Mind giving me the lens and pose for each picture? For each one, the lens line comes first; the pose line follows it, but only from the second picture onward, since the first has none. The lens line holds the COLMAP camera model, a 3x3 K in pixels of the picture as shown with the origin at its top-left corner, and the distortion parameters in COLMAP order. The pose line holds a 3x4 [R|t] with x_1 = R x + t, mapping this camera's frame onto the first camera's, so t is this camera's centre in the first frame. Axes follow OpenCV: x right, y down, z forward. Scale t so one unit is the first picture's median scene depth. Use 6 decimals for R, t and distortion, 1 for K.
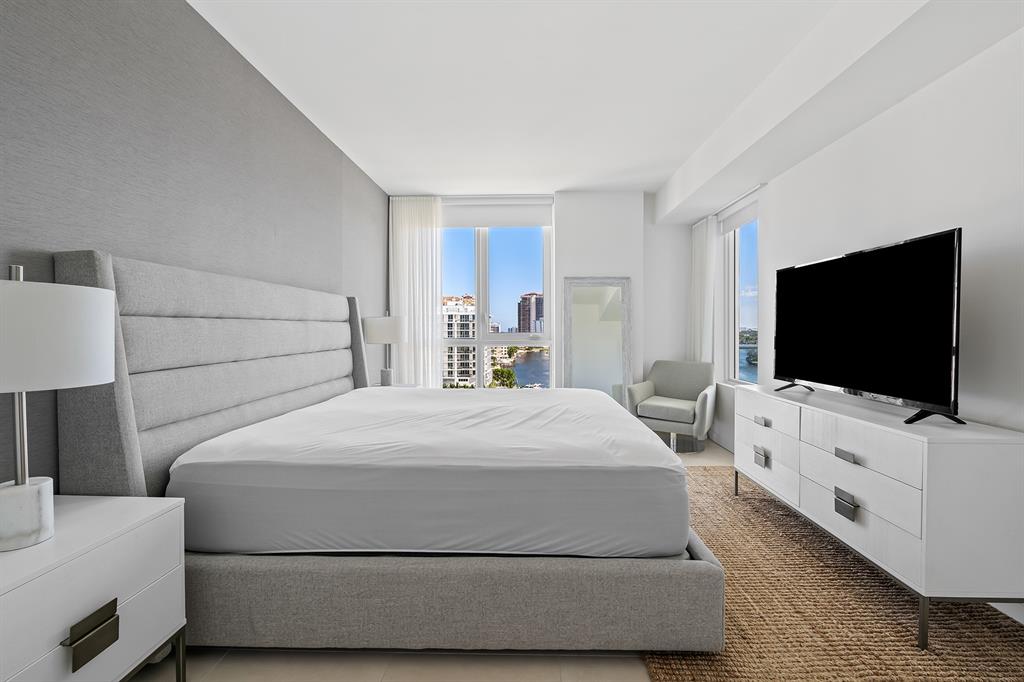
lens RADIAL K [[444.1, 0, 513.6], [0, 444.1, 337.3], [0, 0, 1]] dist [-0.003614, -0.000494]
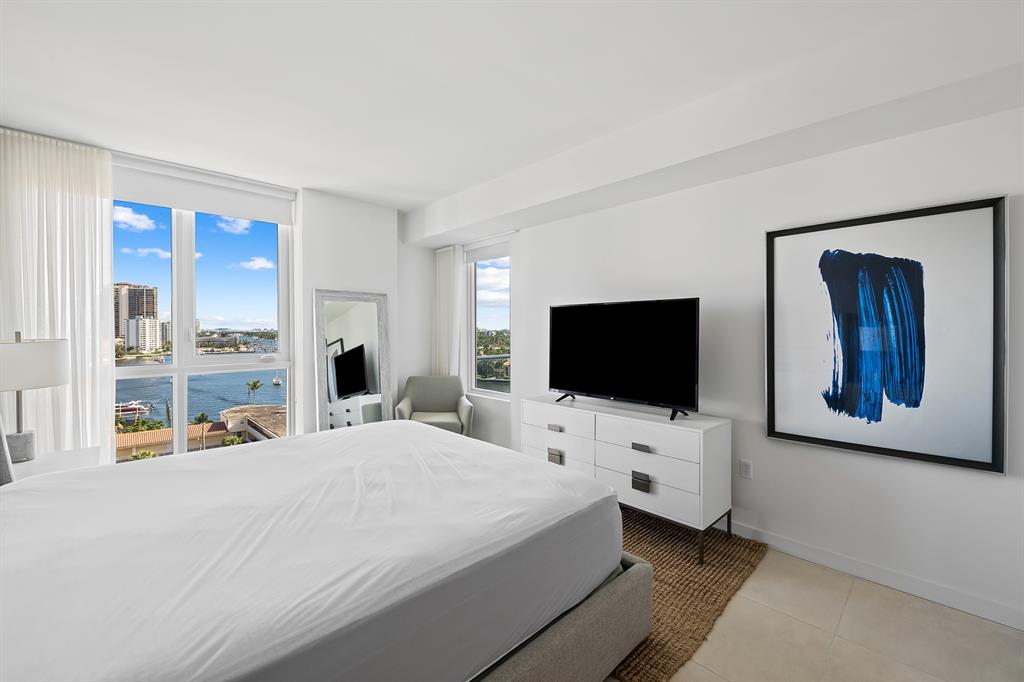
lens RADIAL K [[416.4, 0, 526.4], [0, 416.4, 331.3], [0, 0, 1]] dist [-0.008599, -0.000184]
pose [[0.681021, 0.000034, 0.732264, -0.212353], [0.011004, 0.999887, -0.010280, -0.042953], [-0.732181, 0.015059, 0.680944, 0.158061]]
